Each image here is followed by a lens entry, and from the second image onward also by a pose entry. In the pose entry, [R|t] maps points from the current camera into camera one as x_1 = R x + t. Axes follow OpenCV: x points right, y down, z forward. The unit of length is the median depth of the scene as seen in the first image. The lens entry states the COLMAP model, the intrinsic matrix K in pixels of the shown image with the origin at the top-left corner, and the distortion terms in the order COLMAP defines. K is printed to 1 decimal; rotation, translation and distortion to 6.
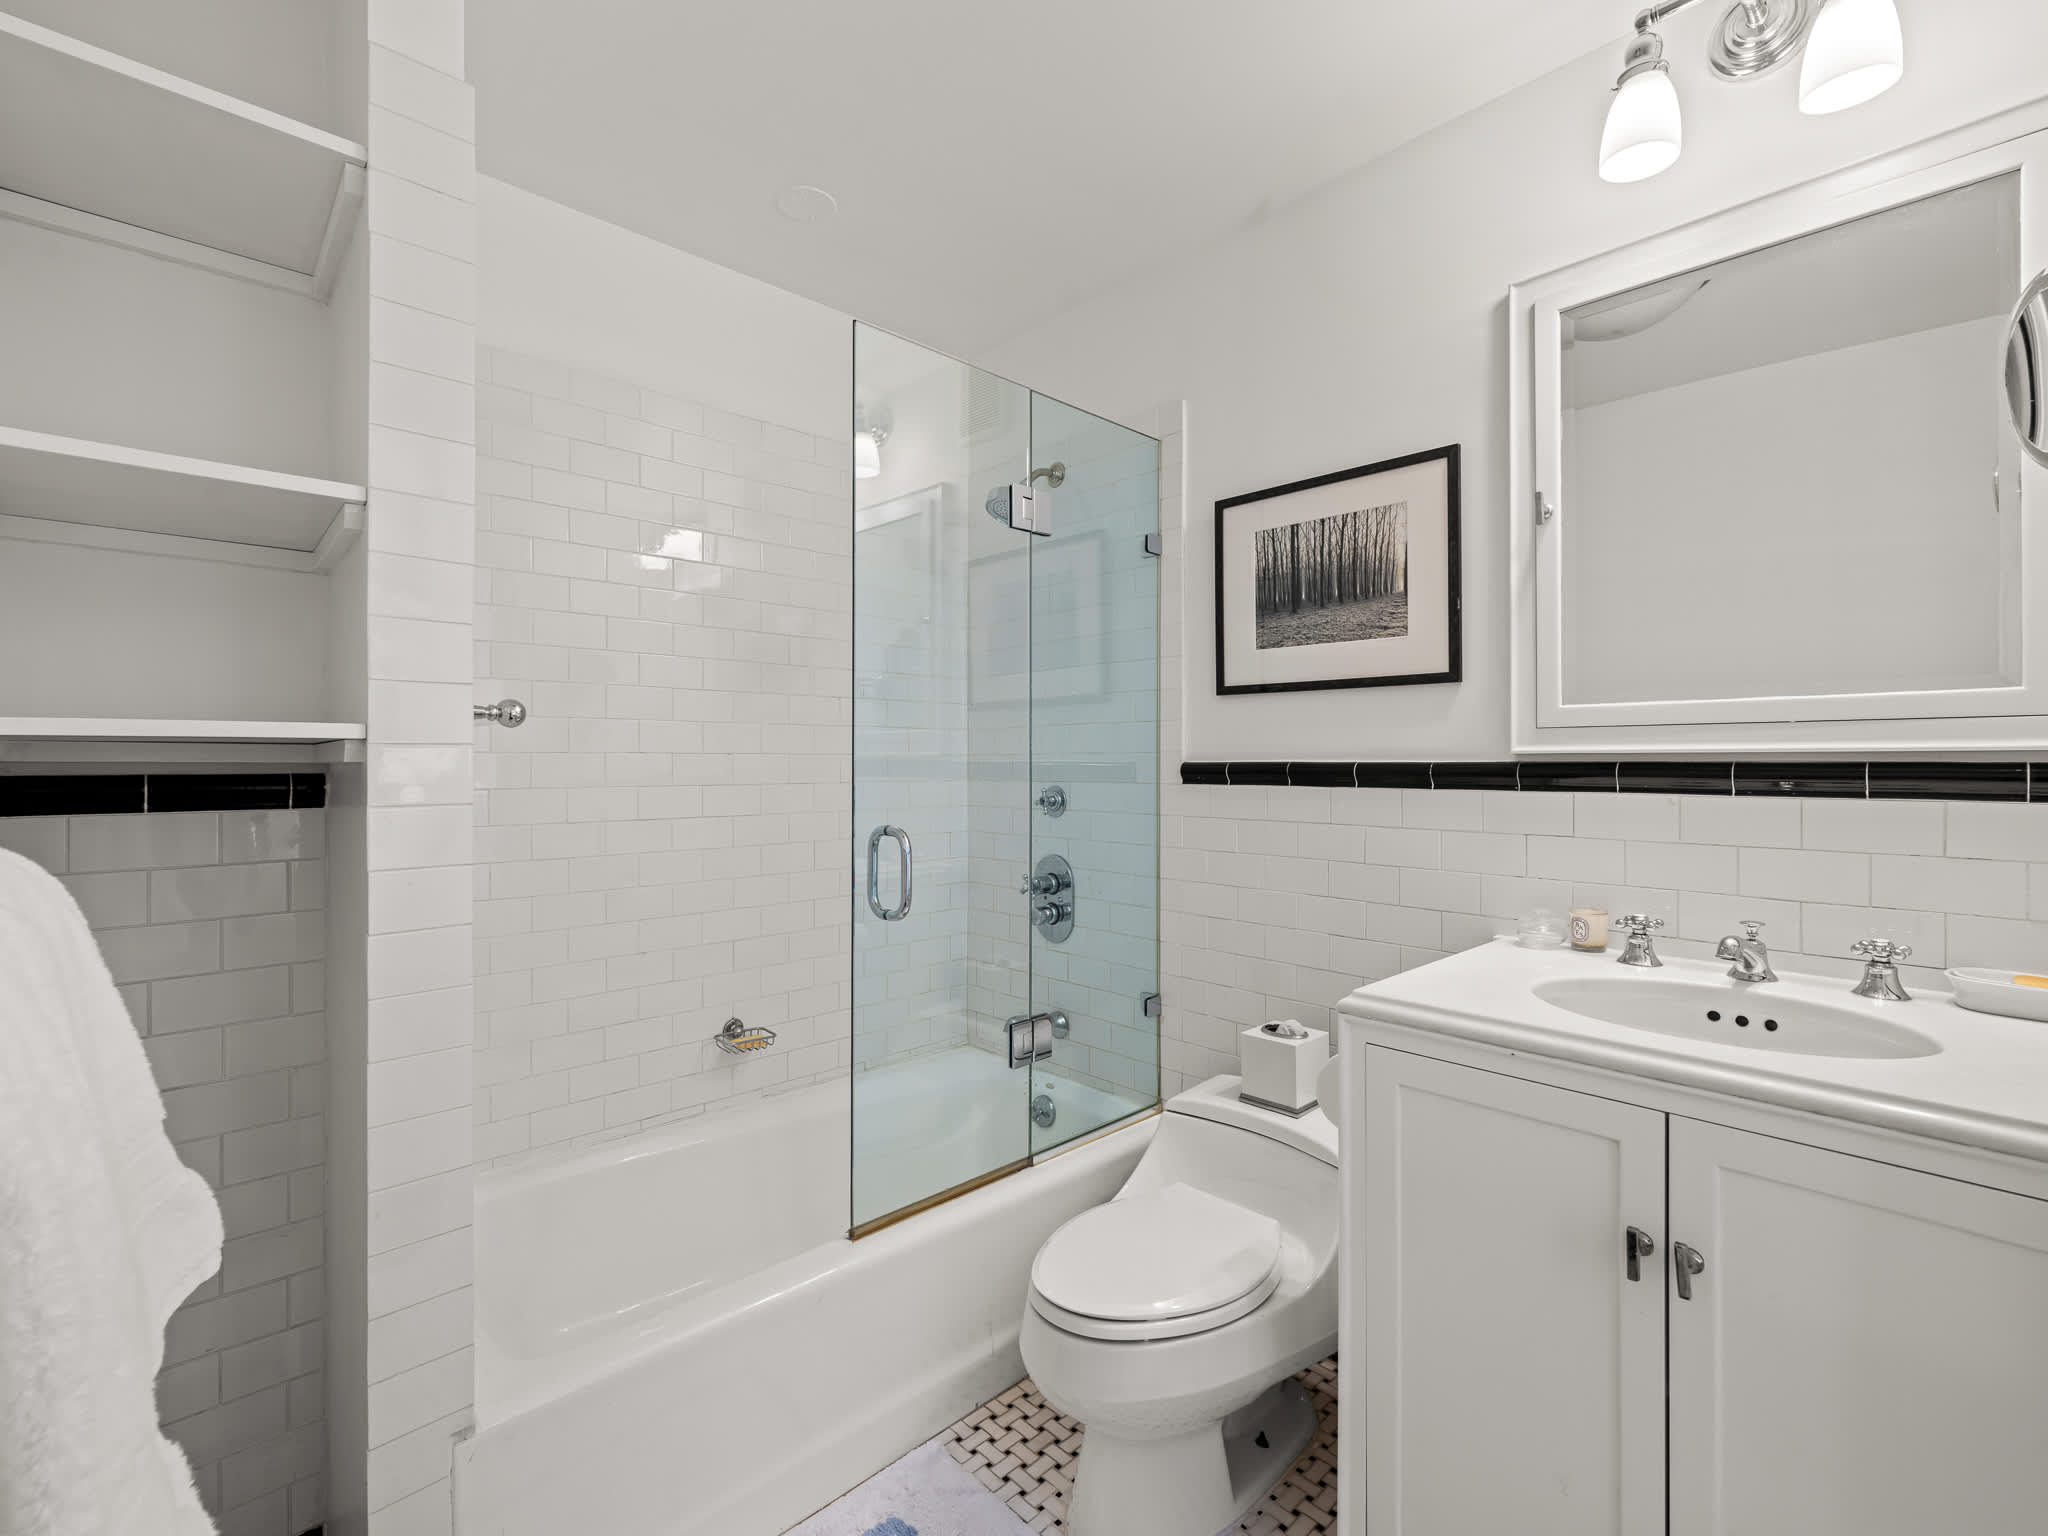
lens RADIAL K [[971.9, 0, 1019.2], [0, 971.9, 760.7], [0, 0, 1]] dist [-0.003661, 0.001559]
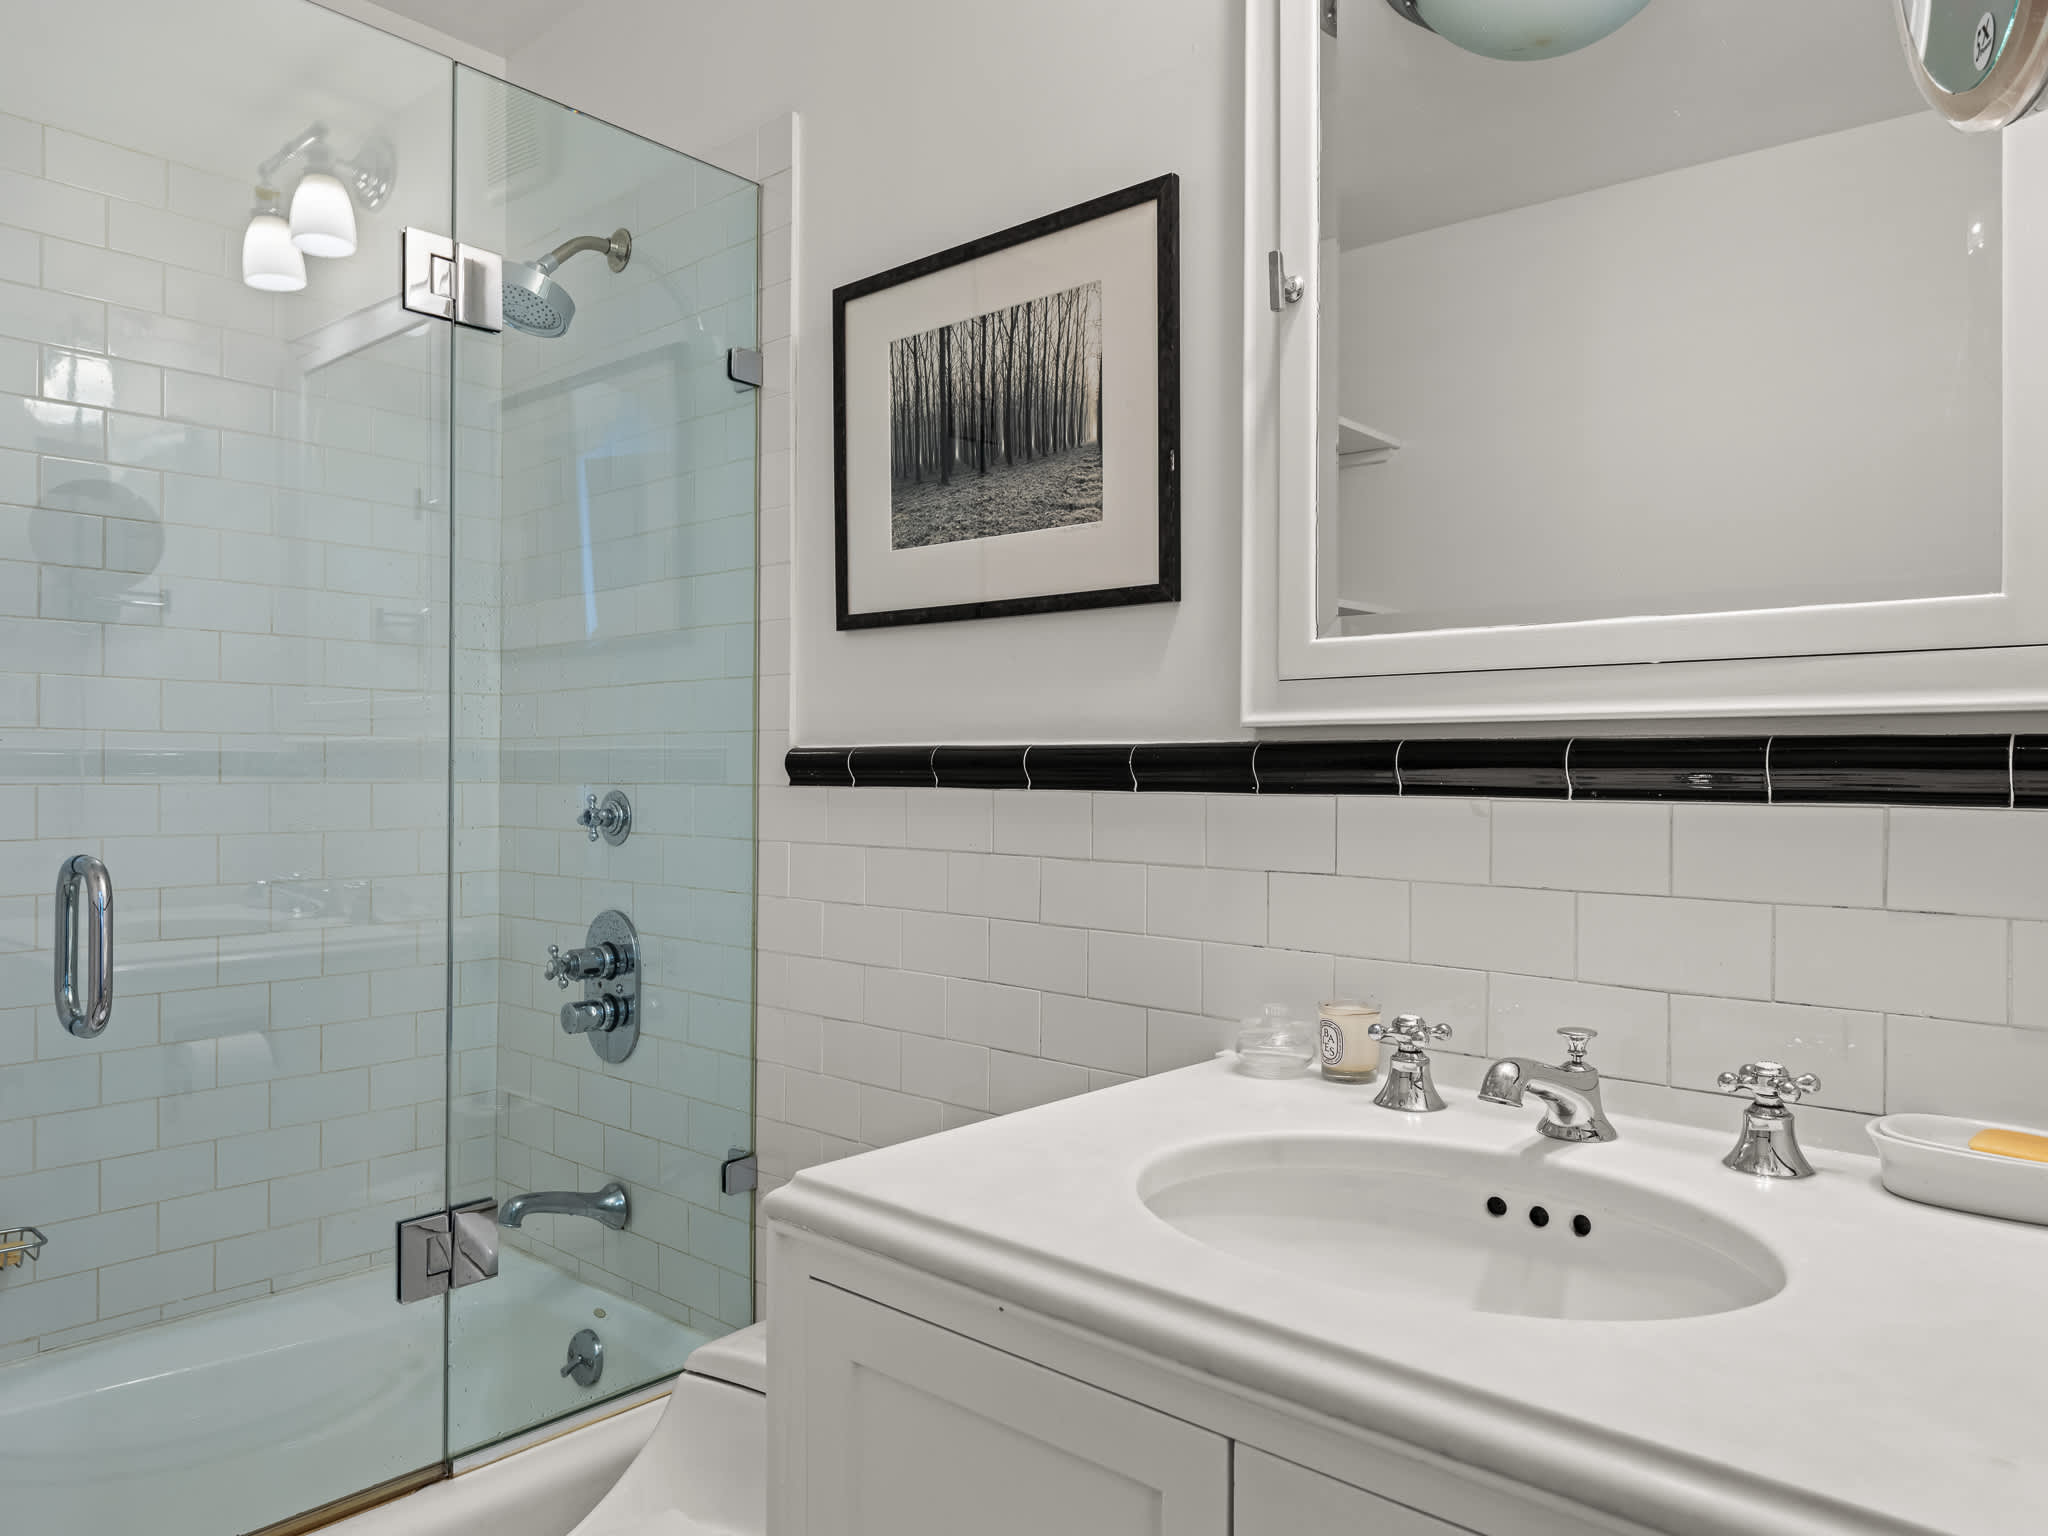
lens RADIAL K [[1461.5, 0, 1032.5], [0, 1461.5, 774.7], [0, 0, 1]] dist [0.026585, -0.026439]
pose [[0.997361, -0.001983, 0.072581, 0.287046], [0.001304, 0.999955, 0.009403, 0.010663], [-0.072596, -0.009283, 0.997318, 0.148777]]
